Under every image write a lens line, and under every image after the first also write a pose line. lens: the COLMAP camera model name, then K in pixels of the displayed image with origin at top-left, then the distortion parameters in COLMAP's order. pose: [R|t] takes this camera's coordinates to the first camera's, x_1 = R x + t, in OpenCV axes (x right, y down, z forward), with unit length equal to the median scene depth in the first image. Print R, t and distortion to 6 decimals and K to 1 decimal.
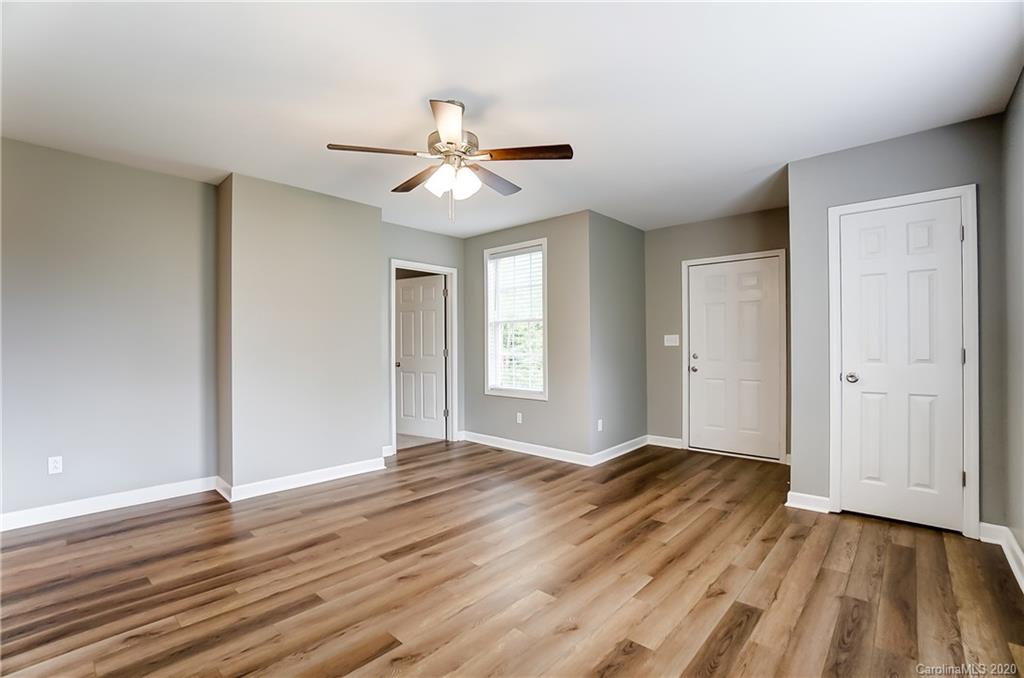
lens RADIAL K [[457.2, 0, 509.9], [0, 457.2, 339.7], [0, 0, 1]] dist [-0.067037, 0.024146]
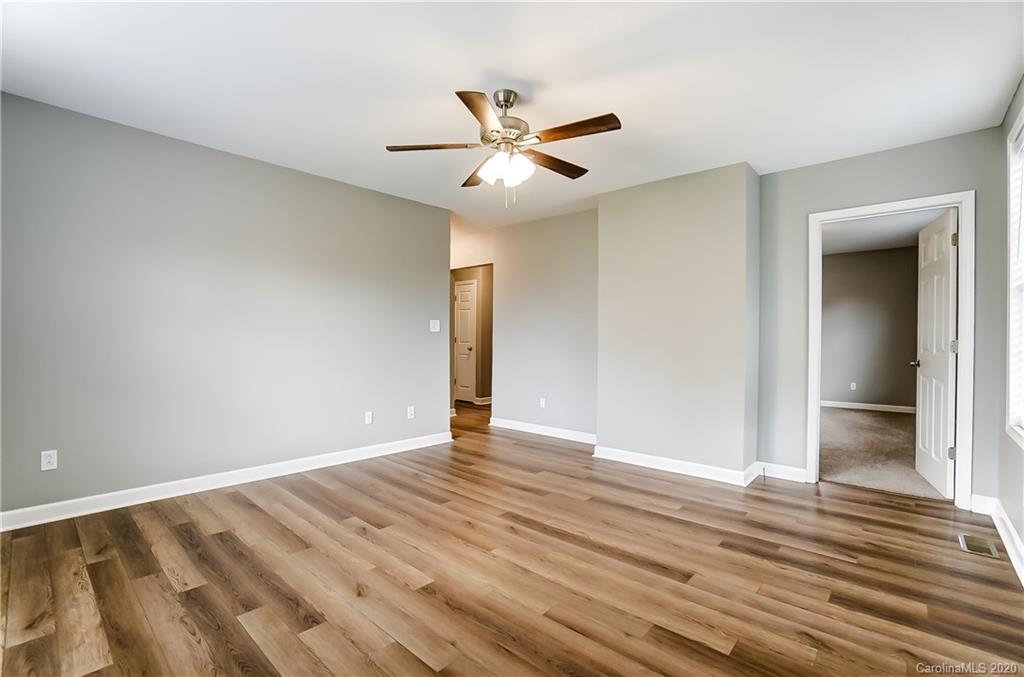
lens RADIAL K [[457.2, 0, 509.9], [0, 457.2, 339.2], [0, 0, 1]] dist [-0.067037, 0.024146]
pose [[0.003241, 0.006427, -0.999974, 0.758791], [0.008643, 0.999942, 0.006455, 0.018981], [0.999957, -0.008664, 0.003185, 0.852375]]
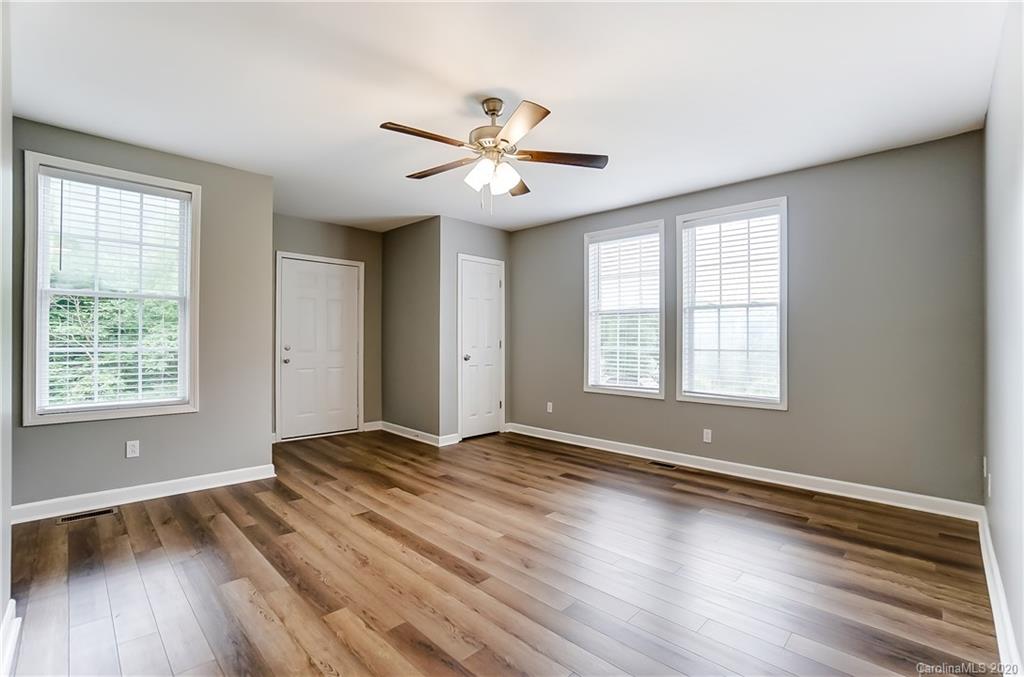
lens RADIAL K [[457.2, 0, 509.9], [0, 457.2, 339.2], [0, 0, 1]] dist [-0.067037, 0.024146]
pose [[0.047162, 0.003075, 0.998883, -0.971031], [-0.021412, 0.999769, -0.002067, 0.014303], [-0.998658, -0.021291, 0.047217, 0.769210]]
